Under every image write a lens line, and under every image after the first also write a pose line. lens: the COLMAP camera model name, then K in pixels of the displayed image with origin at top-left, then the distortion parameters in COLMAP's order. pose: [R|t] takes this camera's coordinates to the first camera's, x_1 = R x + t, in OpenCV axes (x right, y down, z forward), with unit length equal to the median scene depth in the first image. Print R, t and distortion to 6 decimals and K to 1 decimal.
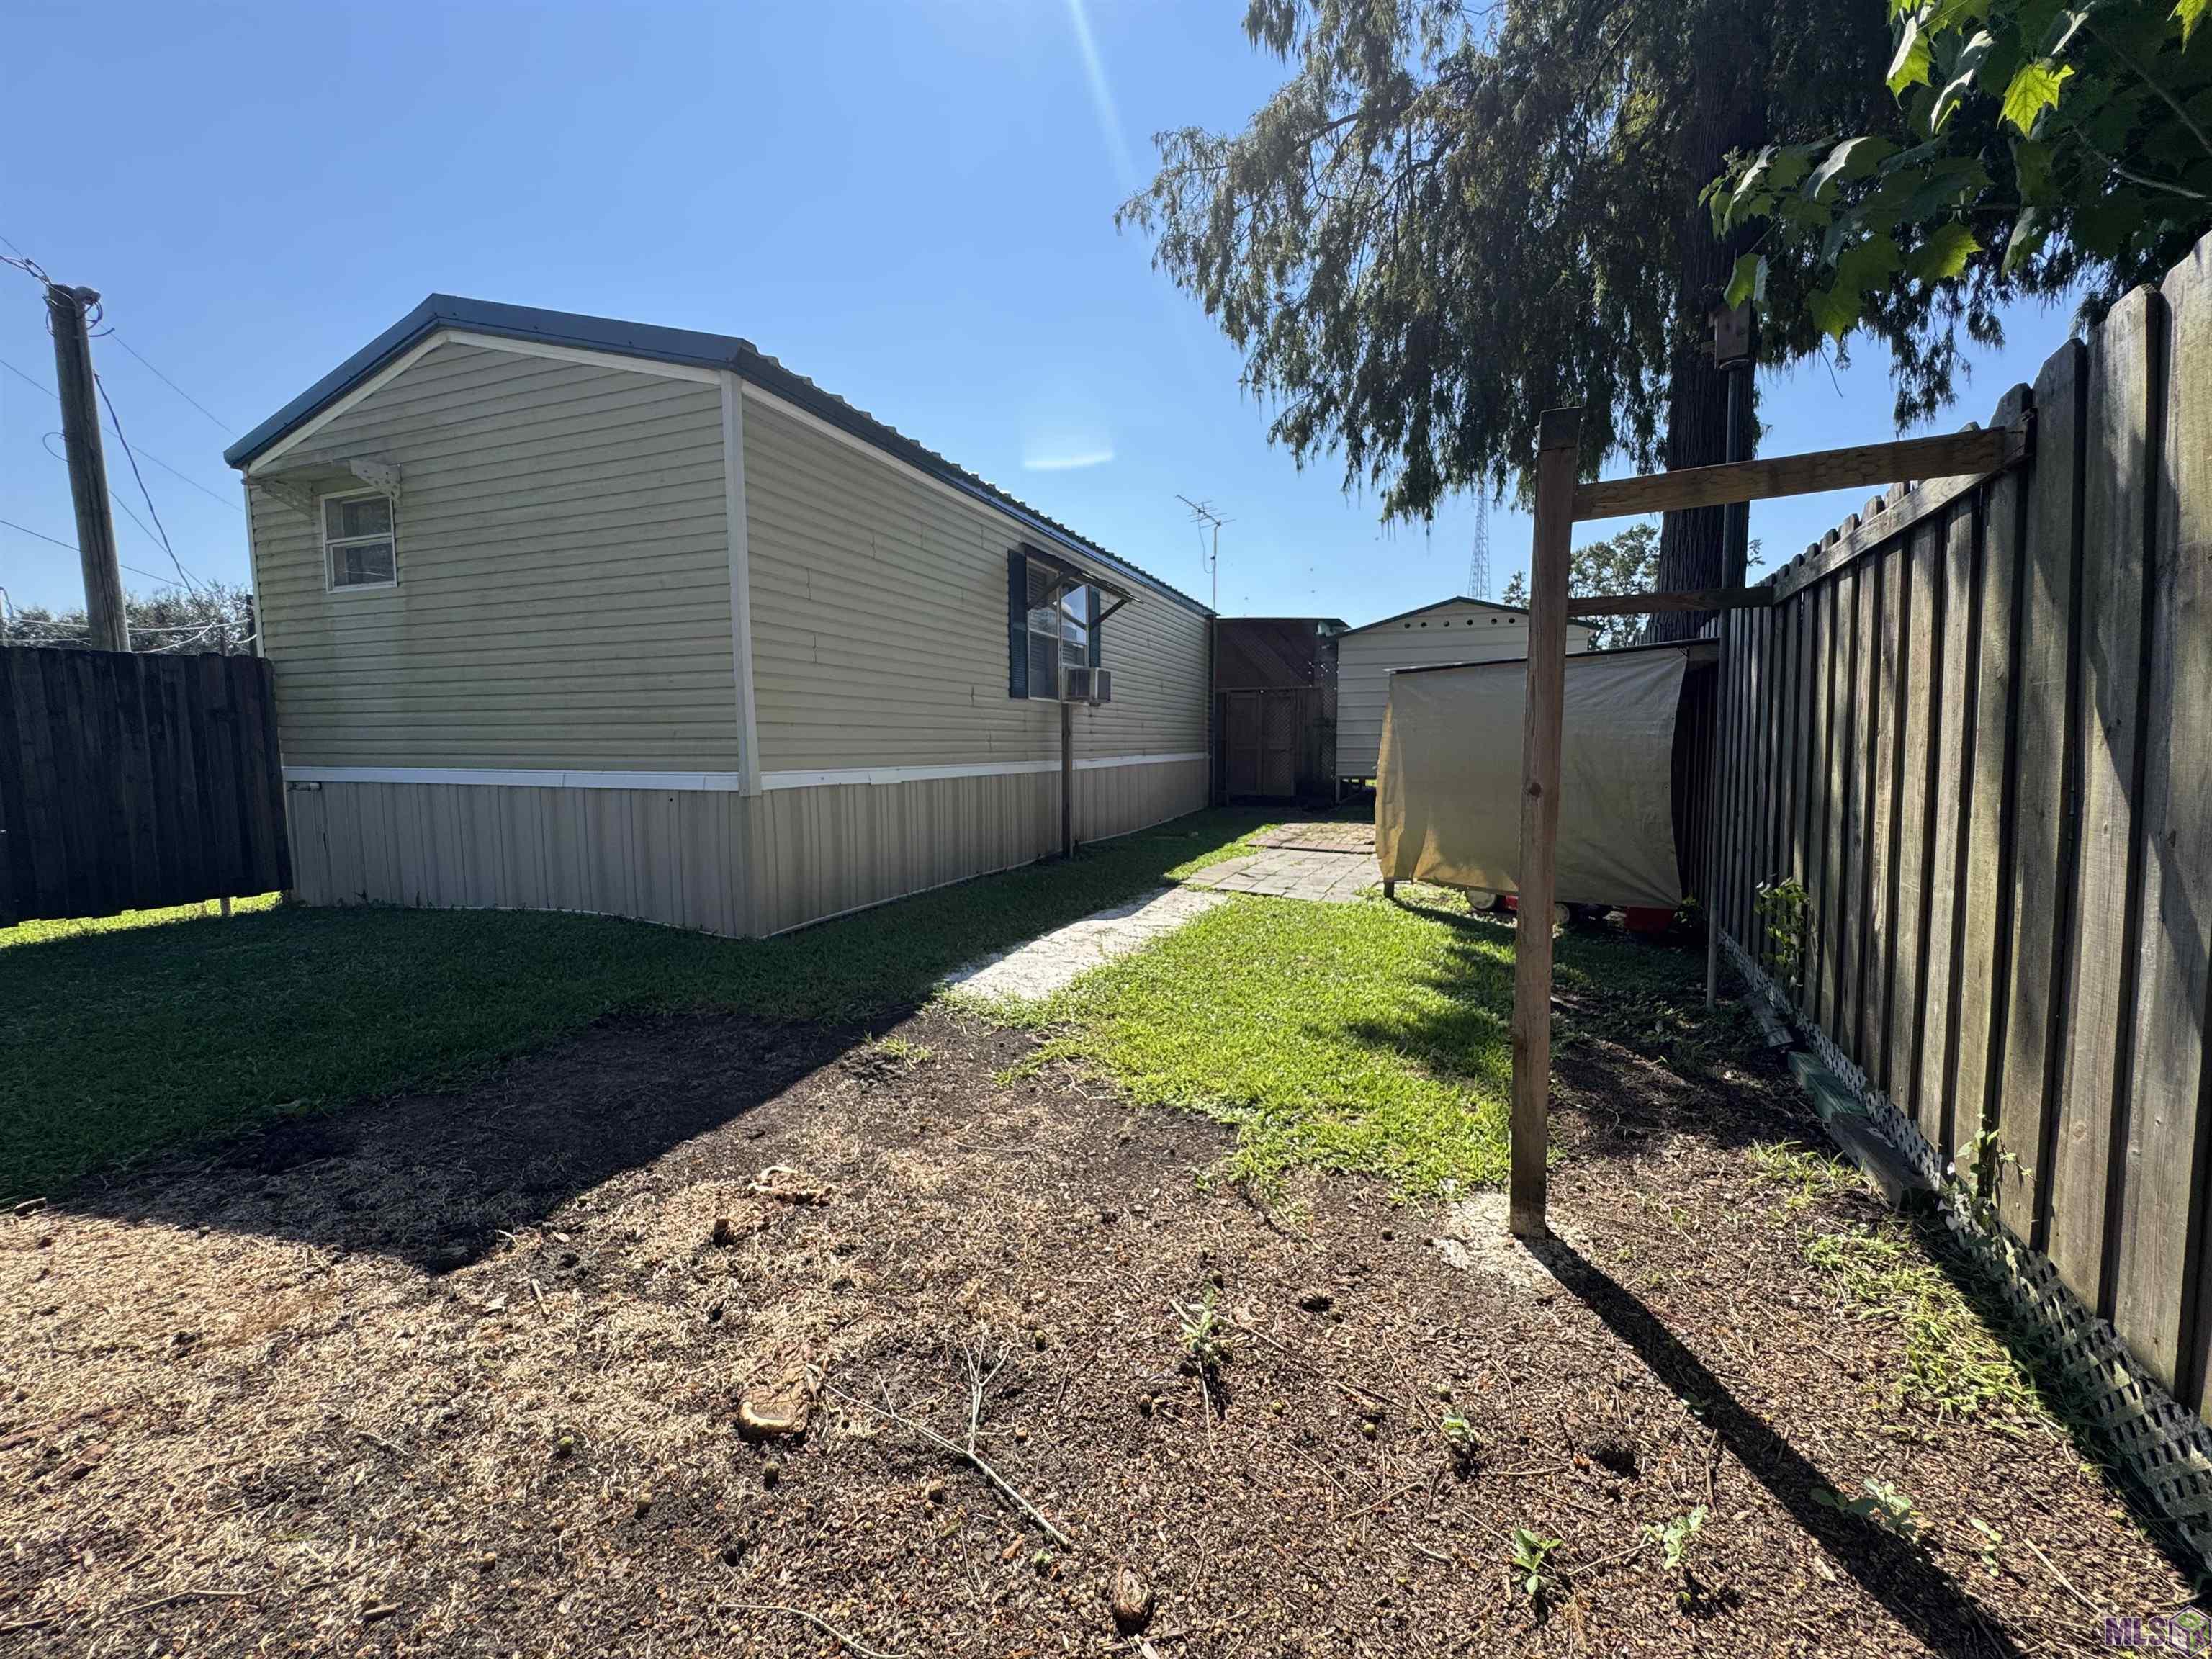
lens RADIAL K [[892.0, 0, 1106.0], [0, 892.0, 829.5], [0, 0, 1]] dist [-0.003516, 0.000585]
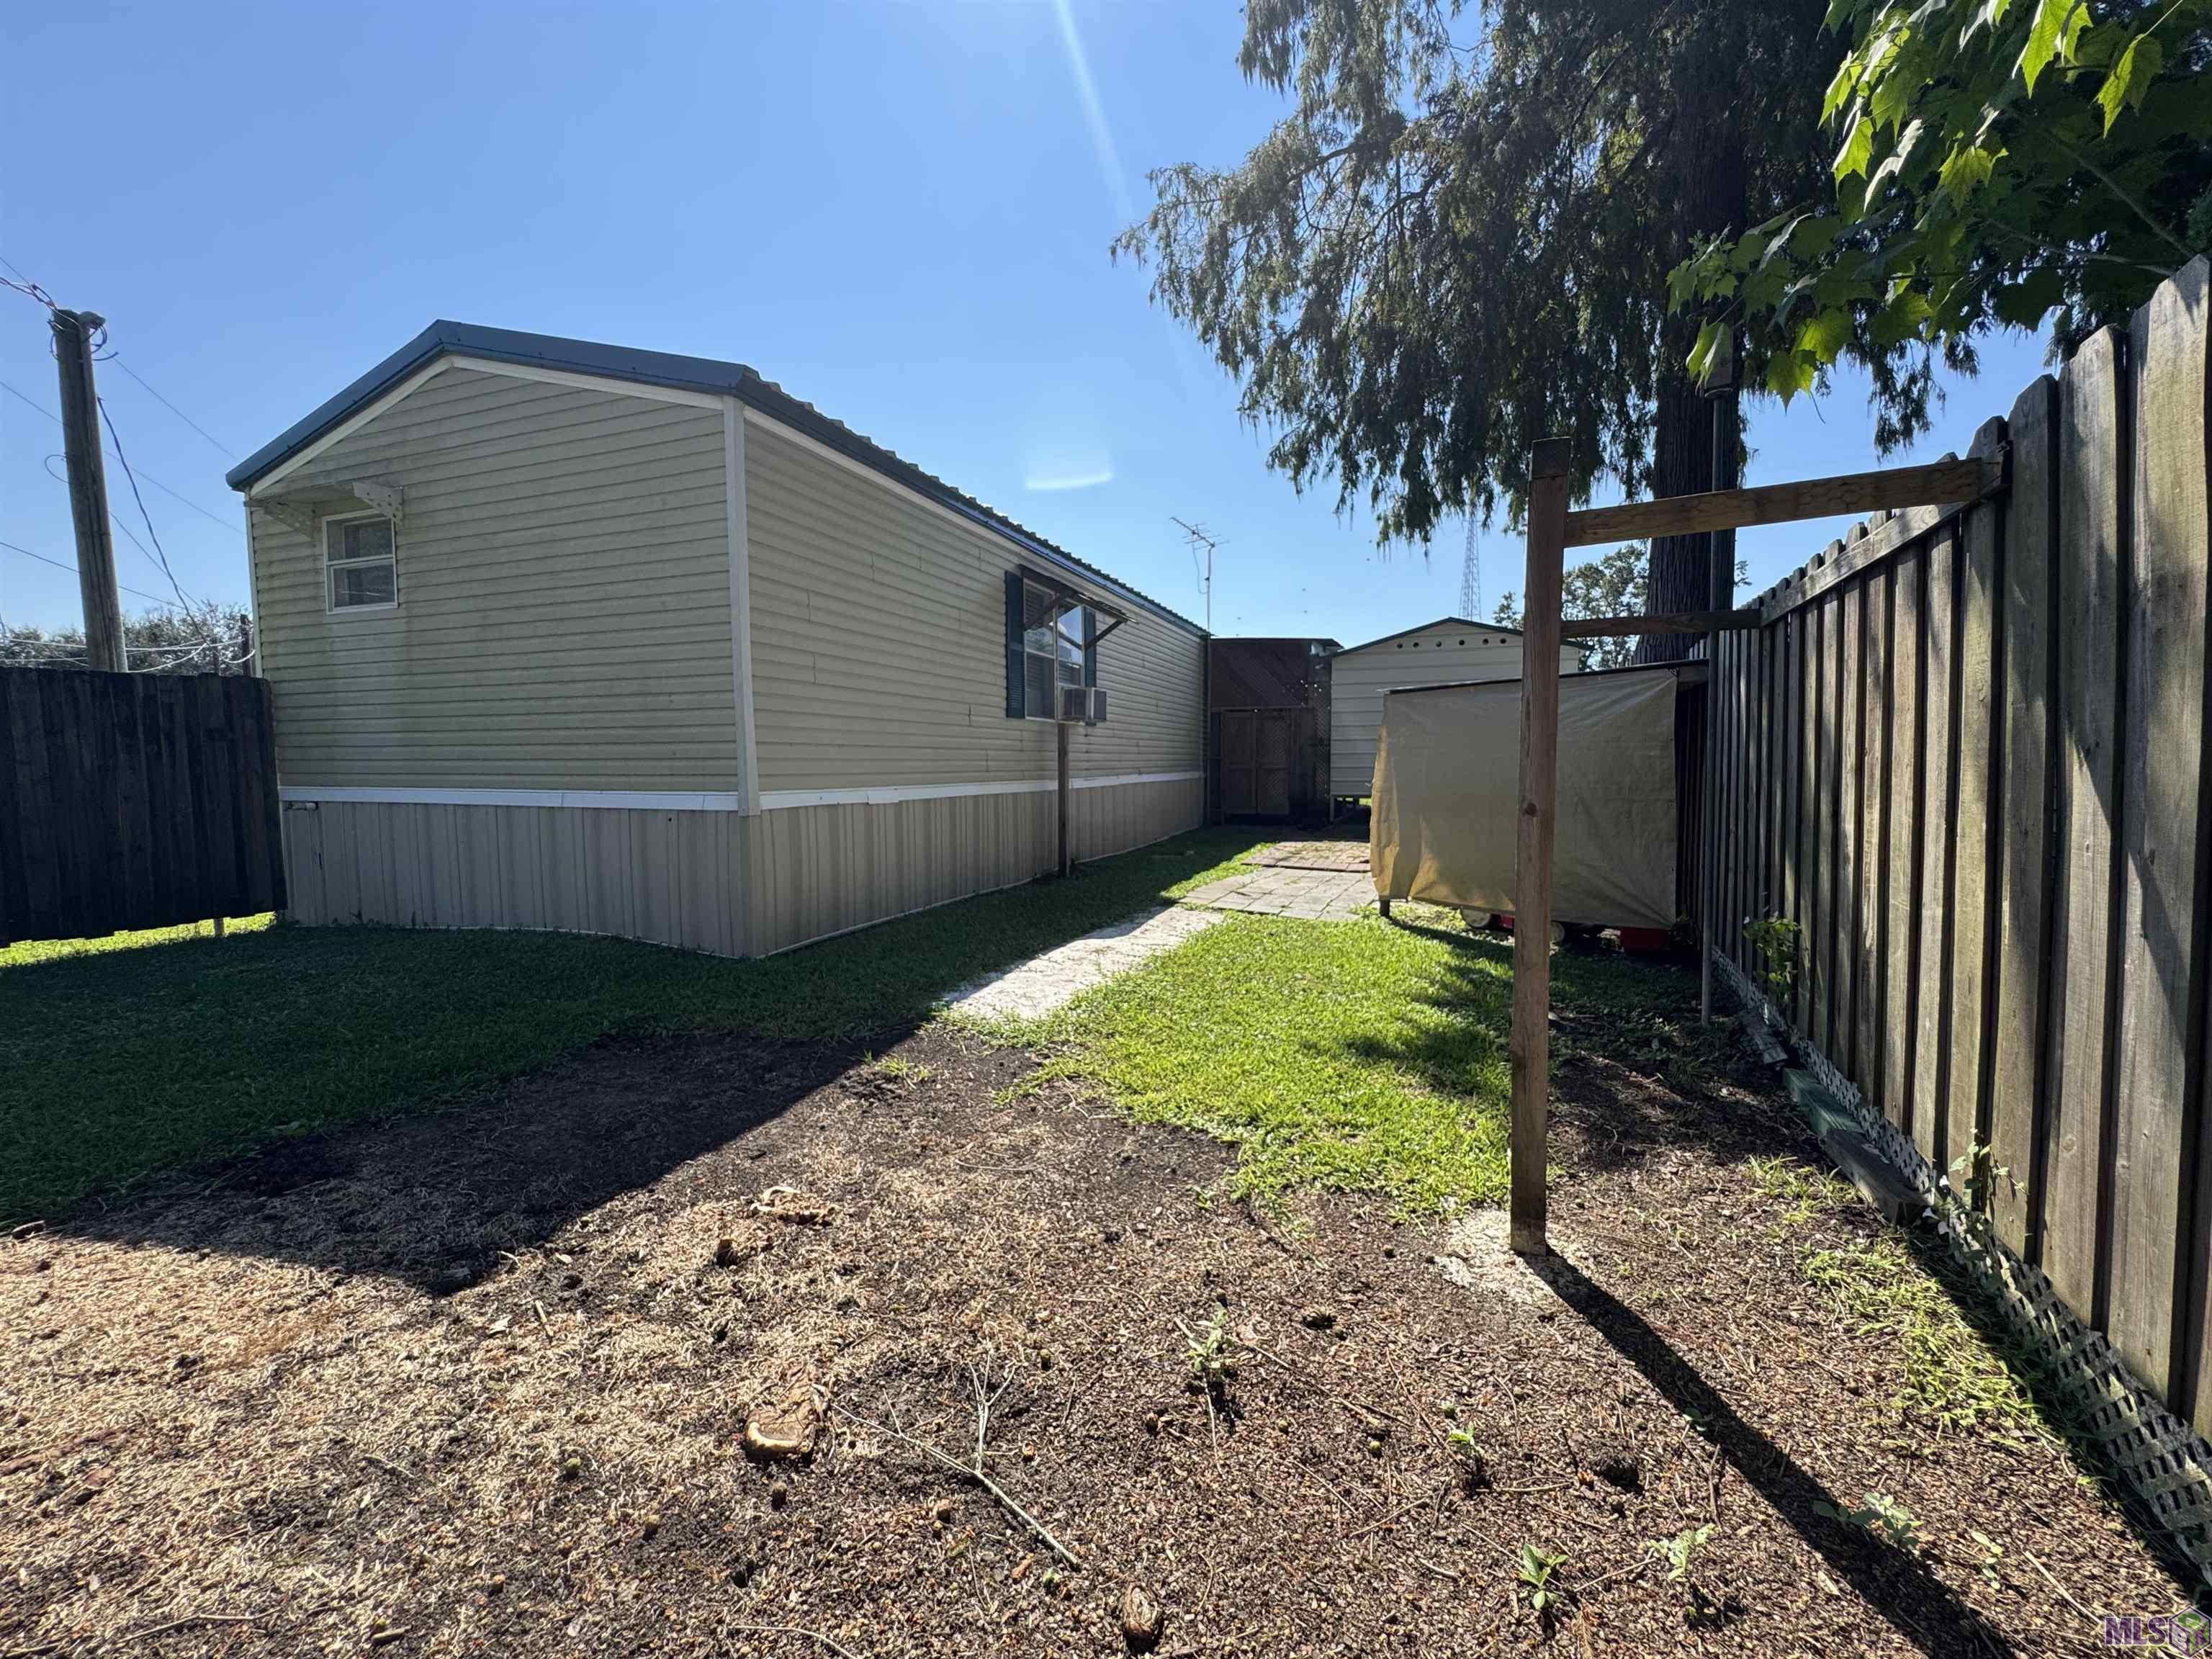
lens RADIAL K [[892.0, 0, 1106.0], [0, 892.0, 829.5], [0, 0, 1]] dist [-0.003516, 0.000585]
pose [[0.999977, -0.001229, 0.006738, -0.010809], [0.001369, 0.999780, -0.020946, -0.001281], [-0.006711, 0.020955, 0.999758, -0.013261]]
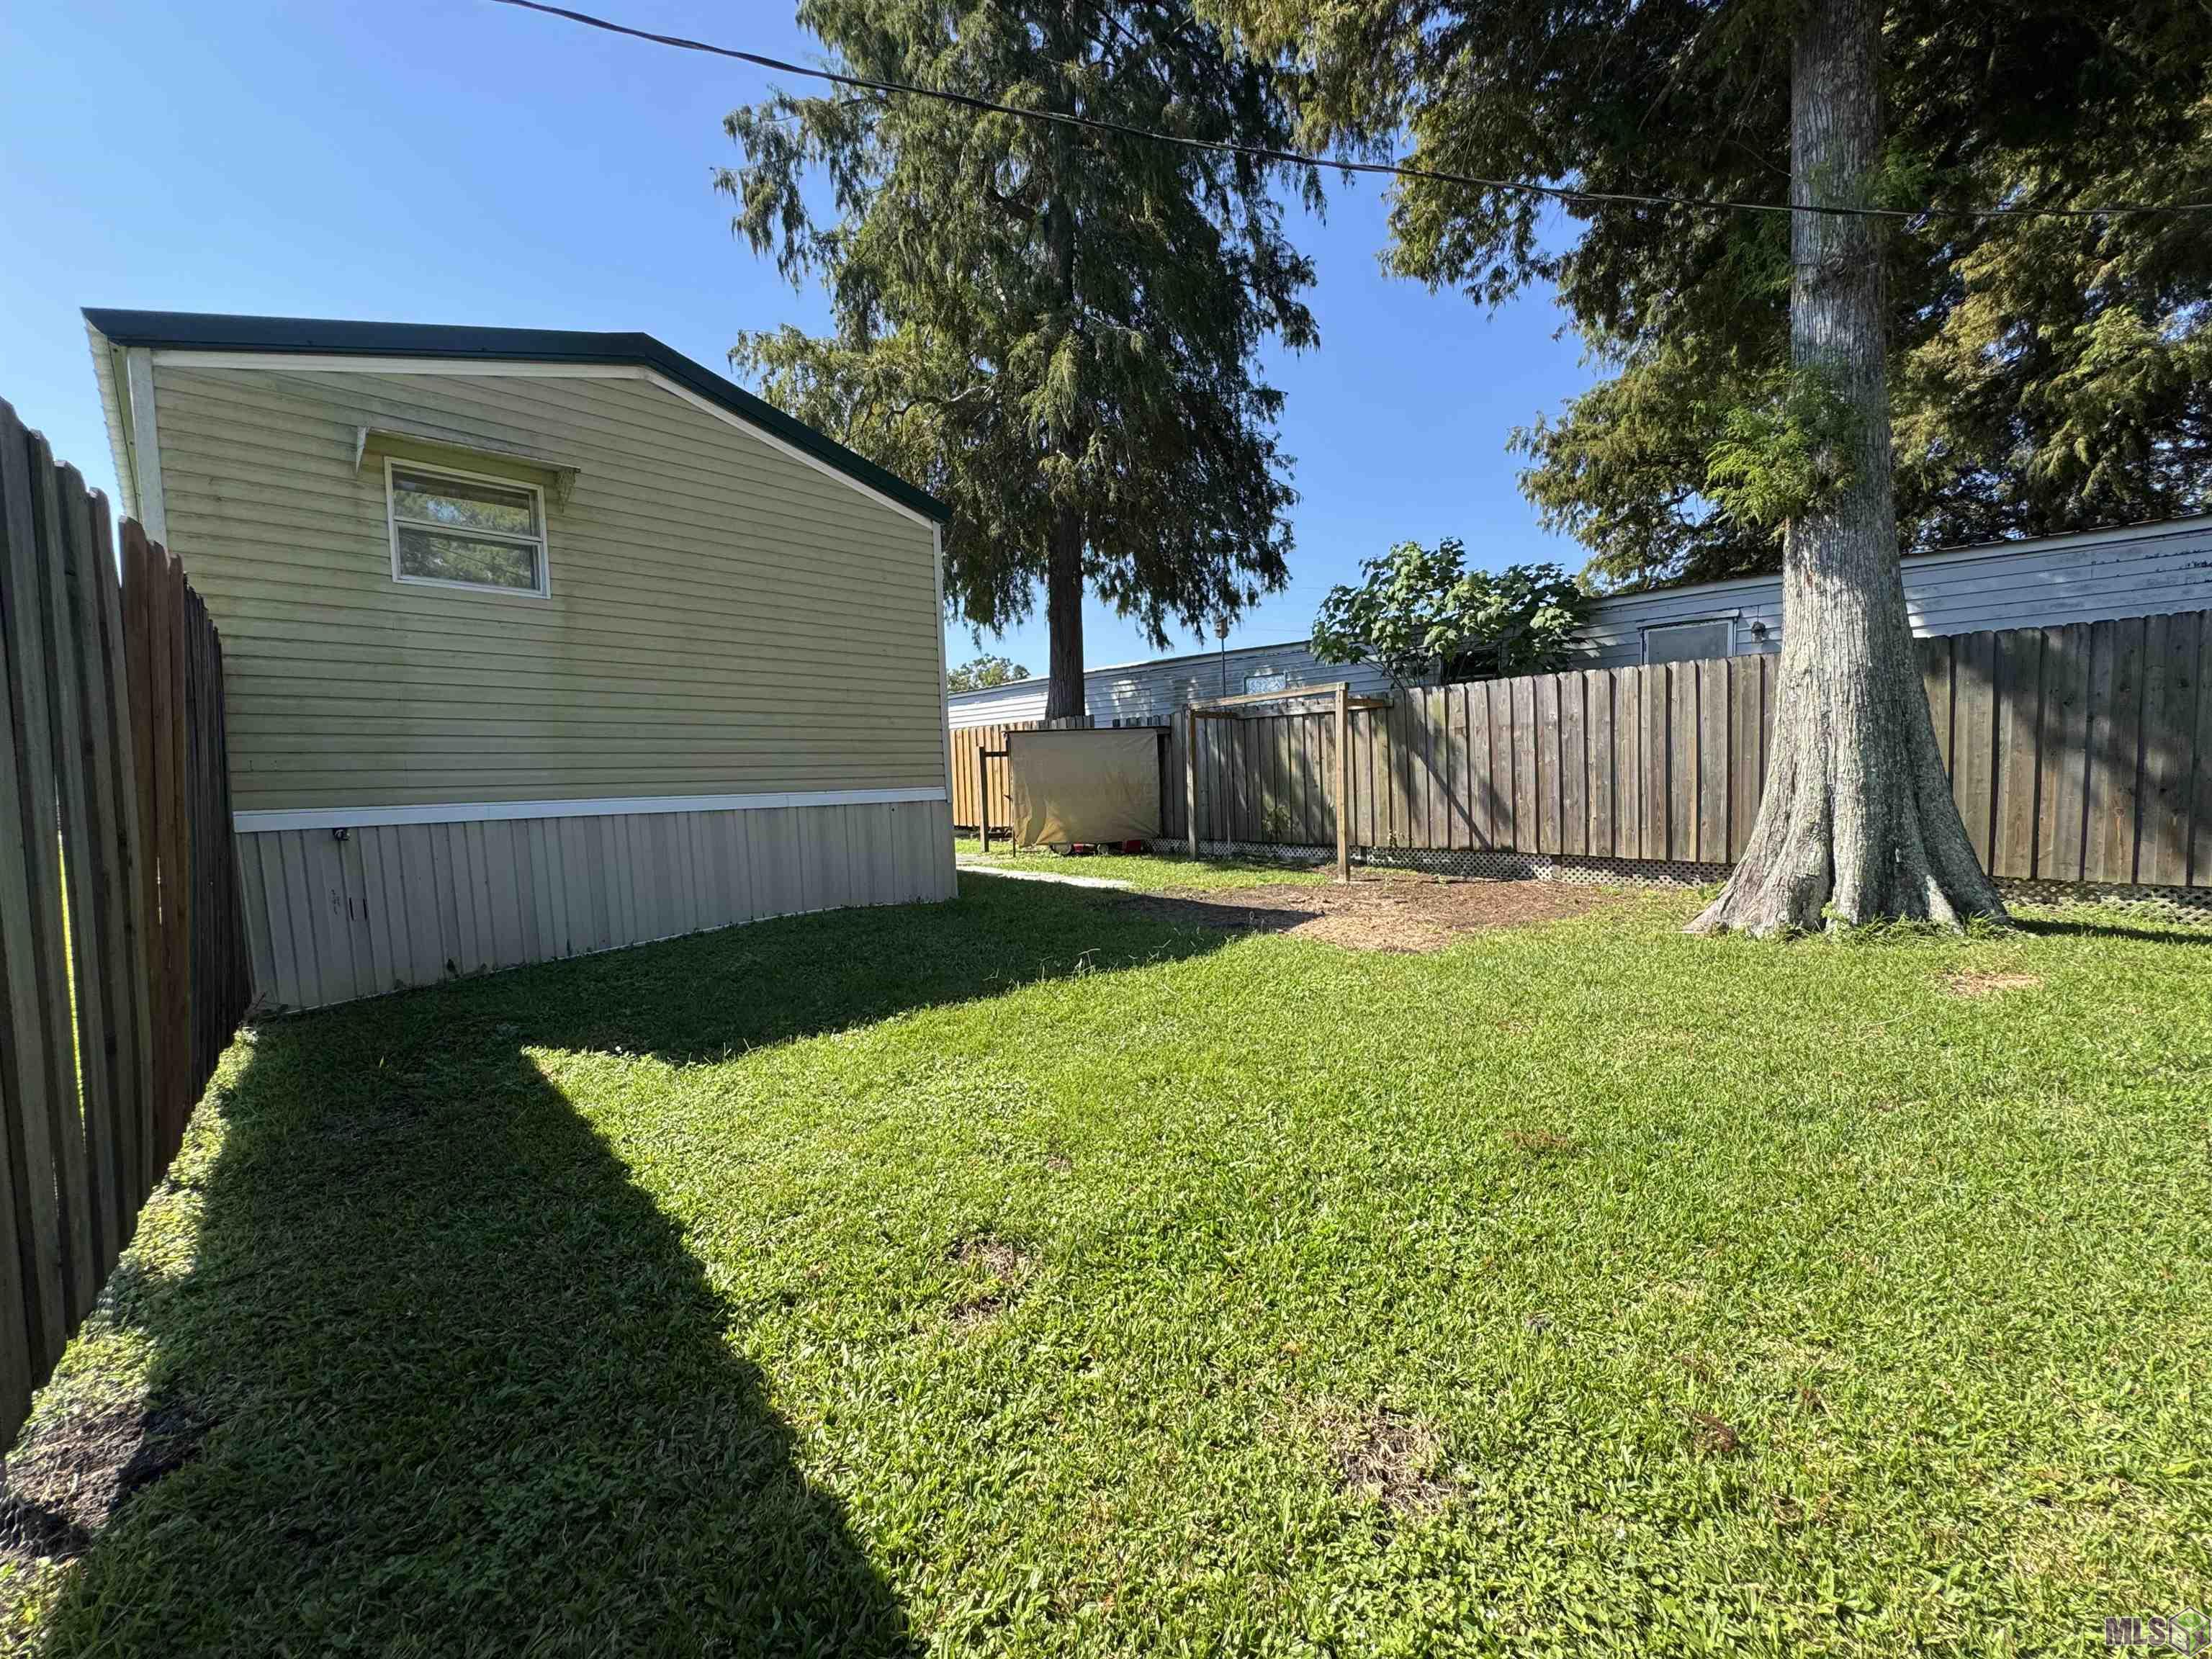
lens RADIAL K [[892.0, 0, 1106.0], [0, 892.0, 829.5], [0, 0, 1]] dist [-0.003516, 0.000585]
pose [[0.388465, -0.064088, 0.919232, -4.072204], [0.115222, 0.993127, 0.020548, 0.010858], [-0.914231, 0.097934, 0.393180, 0.452826]]
